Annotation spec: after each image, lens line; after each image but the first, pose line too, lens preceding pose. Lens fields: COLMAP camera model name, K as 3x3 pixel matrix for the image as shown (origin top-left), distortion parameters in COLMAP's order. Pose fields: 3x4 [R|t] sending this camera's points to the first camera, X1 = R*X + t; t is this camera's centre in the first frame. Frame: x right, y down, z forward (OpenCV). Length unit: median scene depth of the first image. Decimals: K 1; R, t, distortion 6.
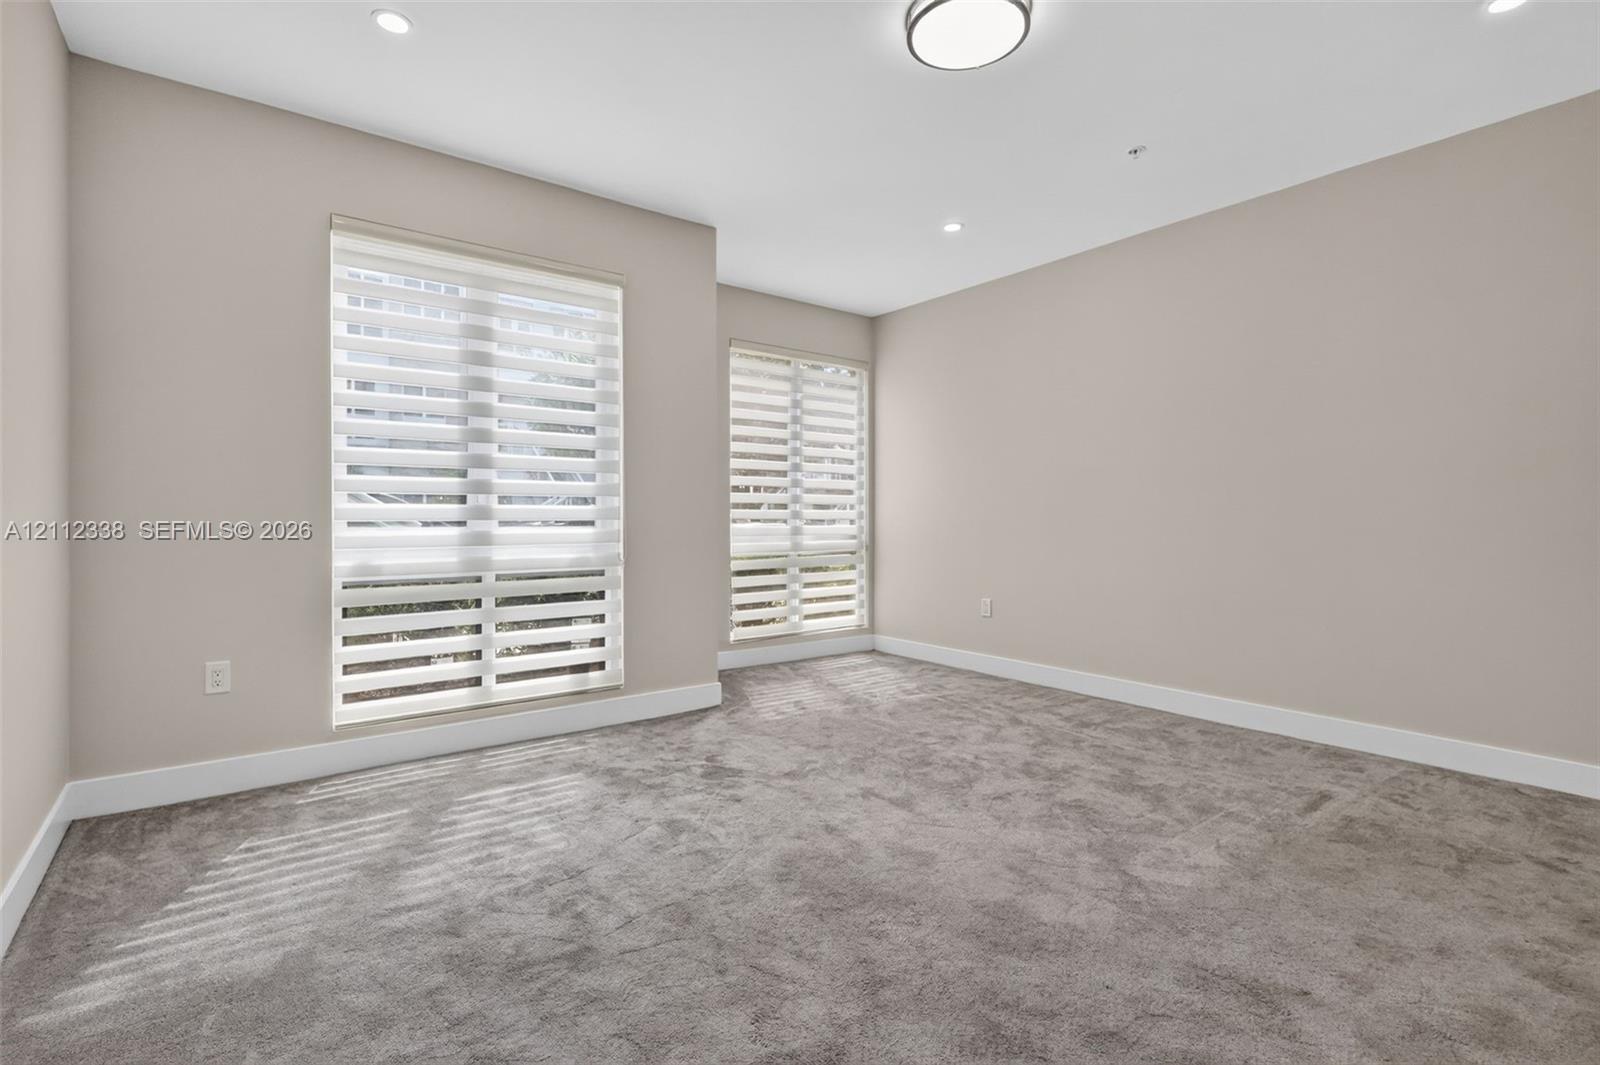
lens RADIAL K [[747.6, 0, 795.7], [0, 747.6, 525.2], [0, 0, 1]] dist [-0.000797, 0.003123]
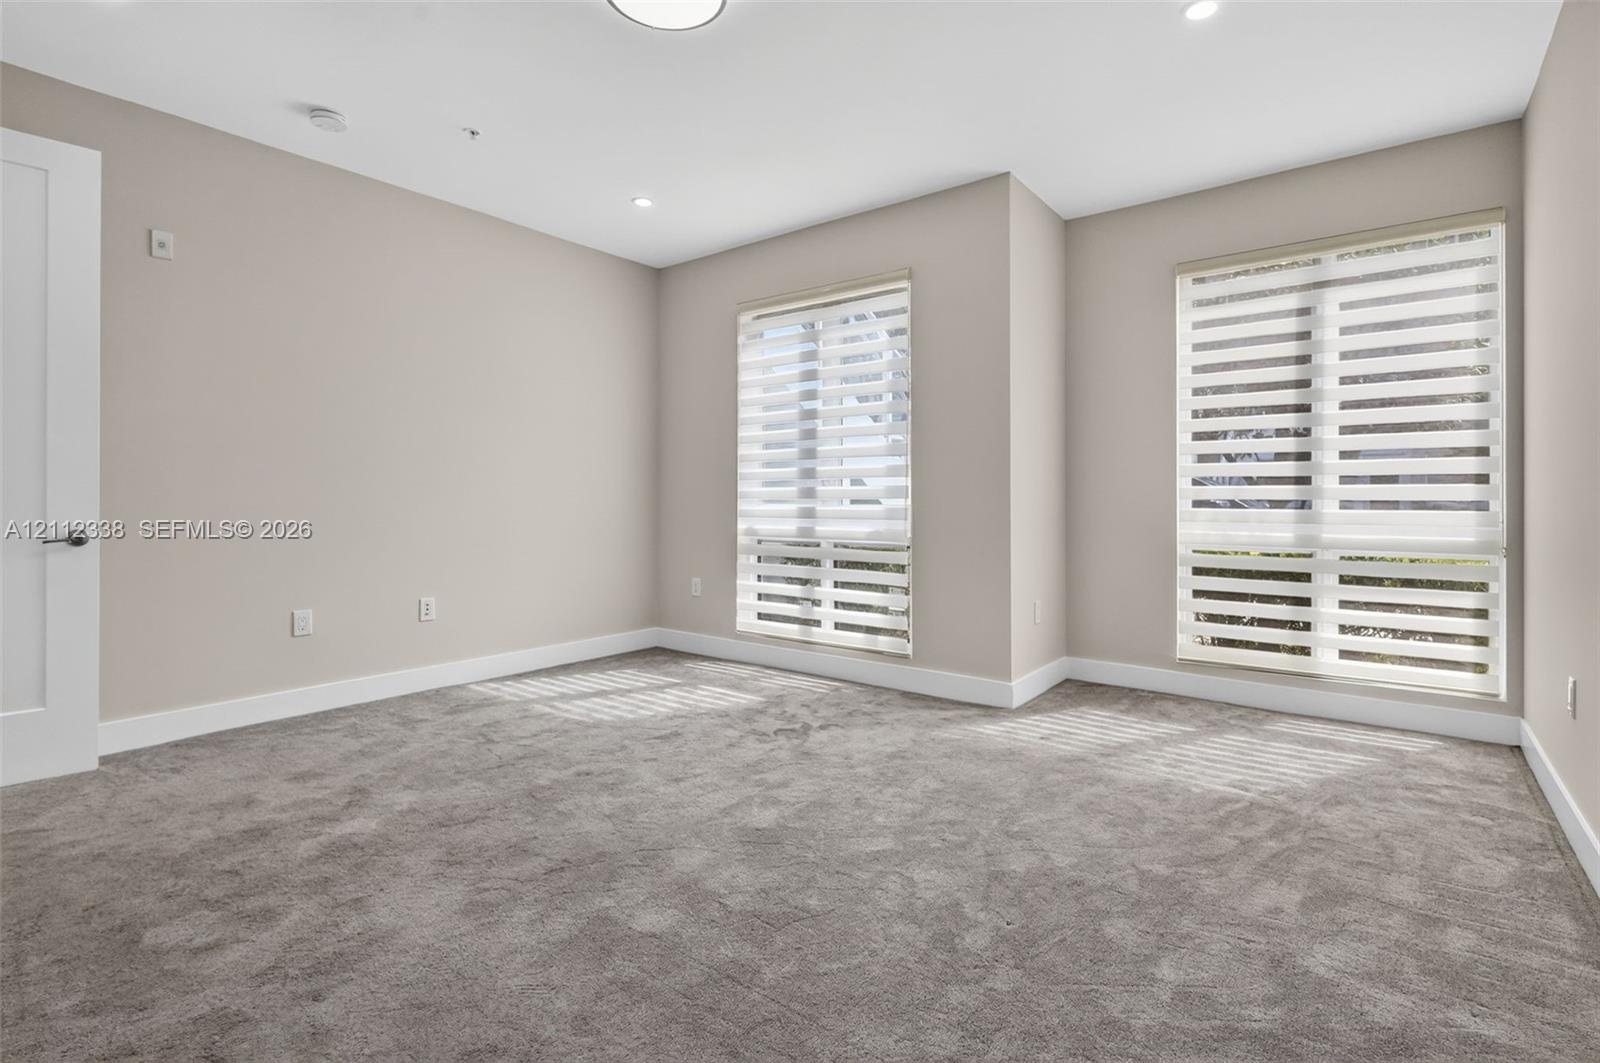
lens RADIAL K [[747.6, 0, 794.0], [0, 747.6, 500.4], [0, 0, 1]] dist [-0.000797, 0.003123]
pose [[0.268578, 0.000054, -0.963258, 0.842170], [-0.012812, 0.999912, -0.003516, 0.001050], [0.963173, 0.013286, 0.268555, 0.637770]]
